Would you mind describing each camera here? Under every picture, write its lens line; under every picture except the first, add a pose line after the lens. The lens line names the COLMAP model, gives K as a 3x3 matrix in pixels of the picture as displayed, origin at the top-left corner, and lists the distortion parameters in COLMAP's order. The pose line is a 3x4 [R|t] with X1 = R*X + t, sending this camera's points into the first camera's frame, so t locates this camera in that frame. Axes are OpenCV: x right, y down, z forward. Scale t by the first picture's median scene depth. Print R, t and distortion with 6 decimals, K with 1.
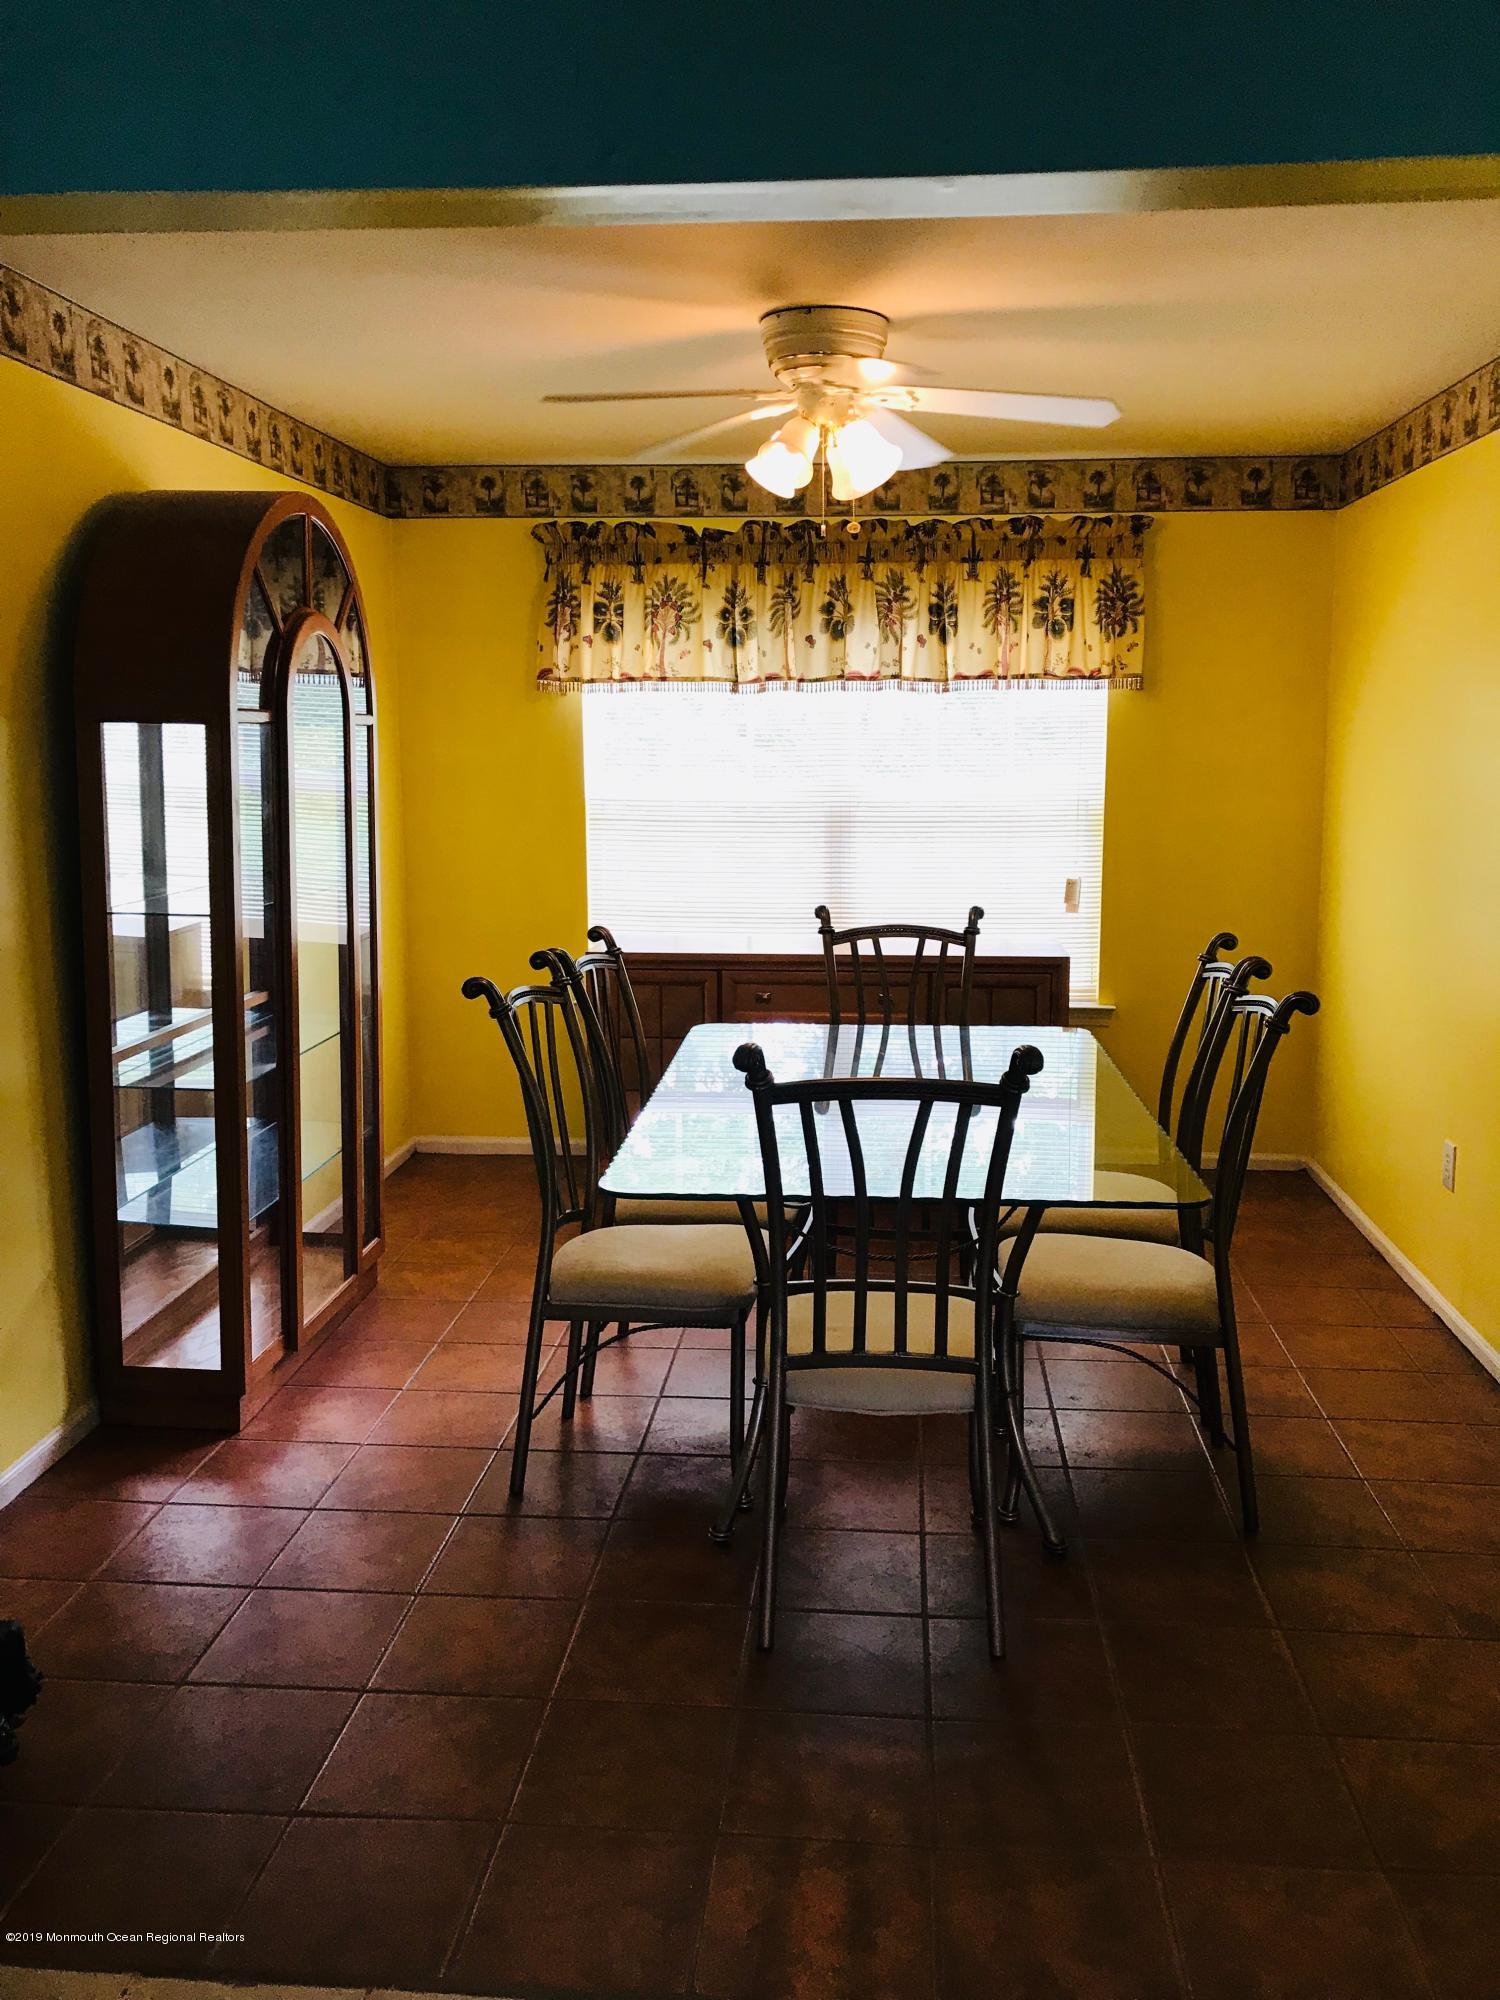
lens RADIAL K [[1687.9, 0, 784.4], [0, 1687.9, 1007.7], [0, 0, 1]] dist [0.052246, -0.034827]
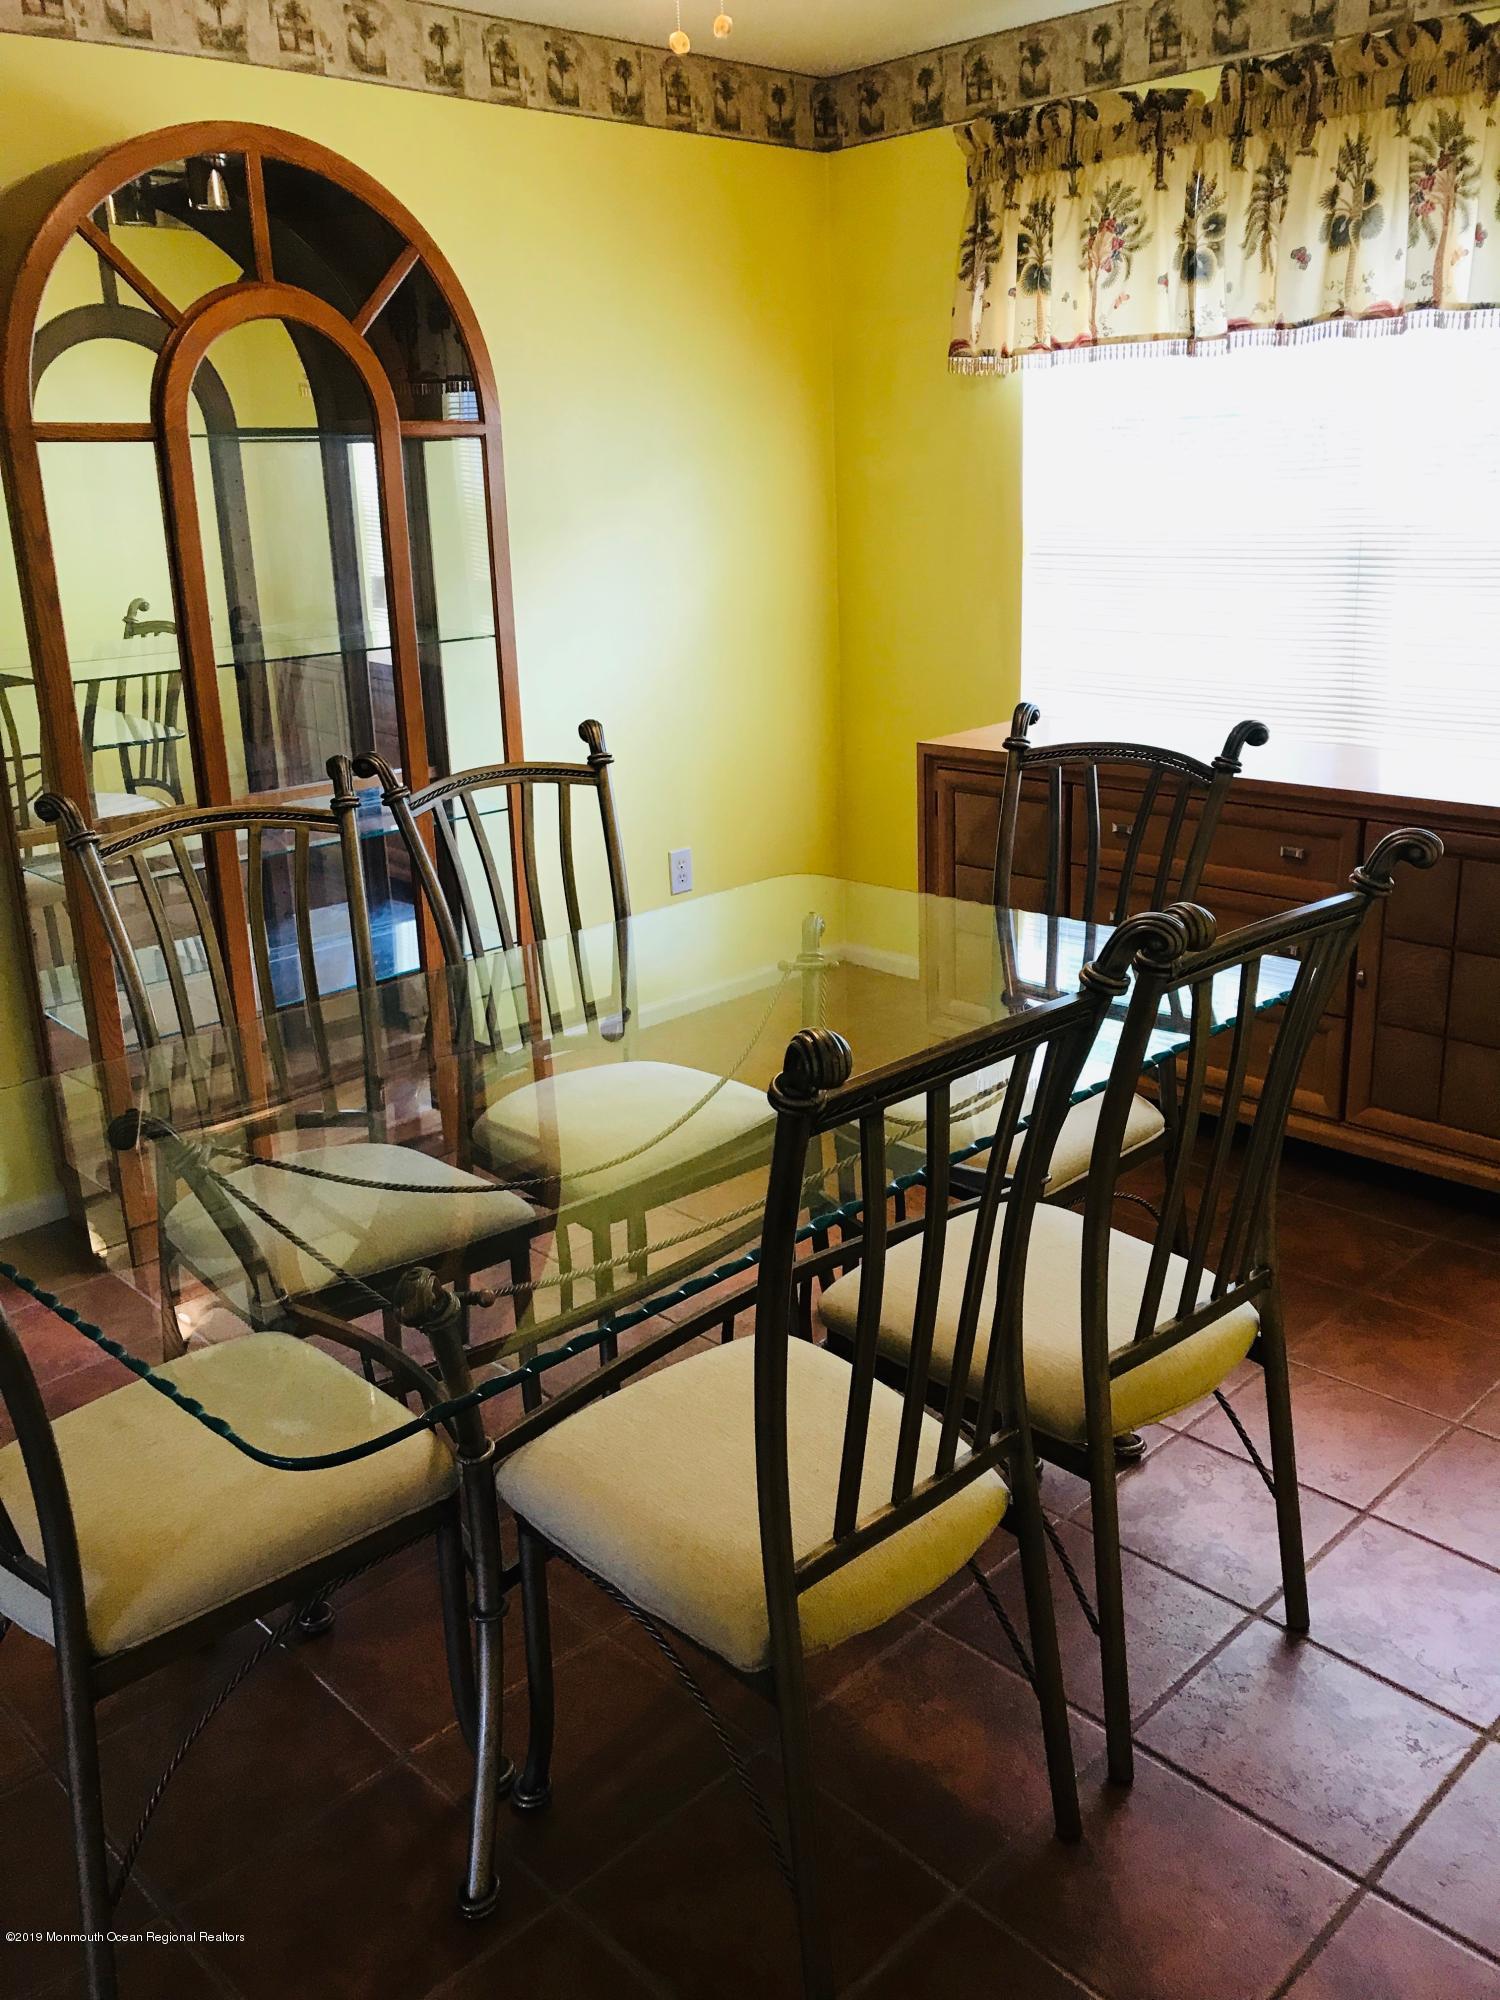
lens RADIAL K [[1687.9, 0, 670.3], [0, 1687.9, 1012.0], [0, 0, 1]] dist [0.052246, -0.034827]
pose [[0.749504, 0.173663, -0.638816, 0.293174], [-0.070417, 0.980418, 0.183909, -0.044321], [0.658244, -0.092857, 0.747055, 0.353416]]
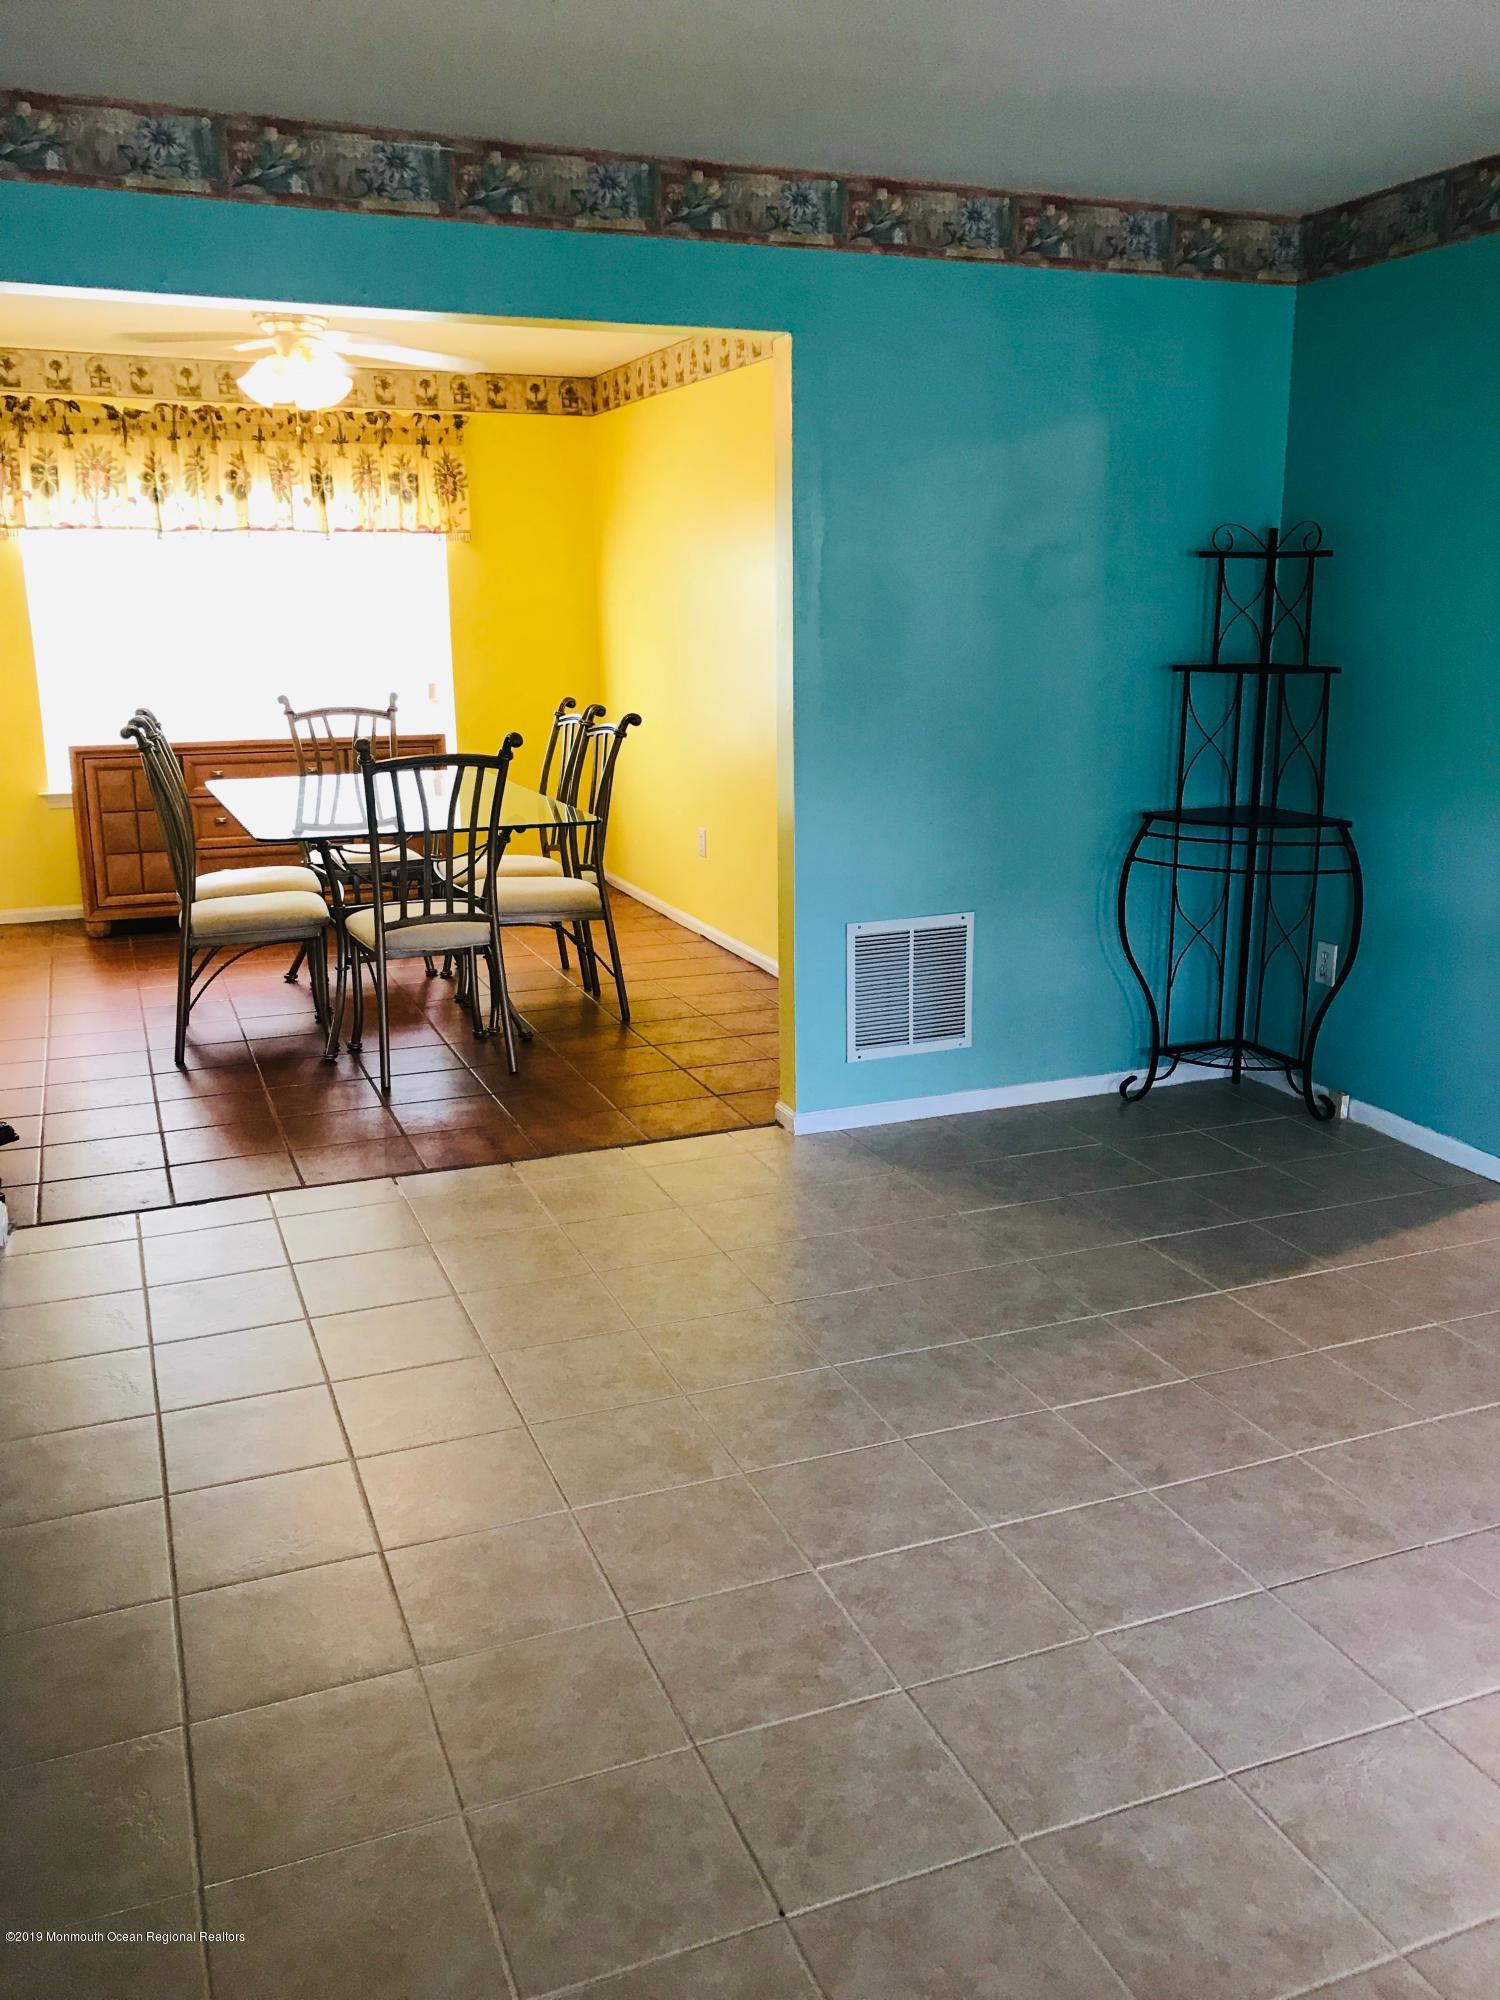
lens RADIAL K [[1687.9, 0, 766.0], [0, 1687.9, 1012.8], [0, 0, 1]] dist [0.052246, -0.034827]
pose [[0.902178, -0.107266, 0.417814, -0.196917], [0.072157, 0.992469, 0.098990, 0.077321], [-0.425285, -0.059158, 0.903124, -0.393765]]
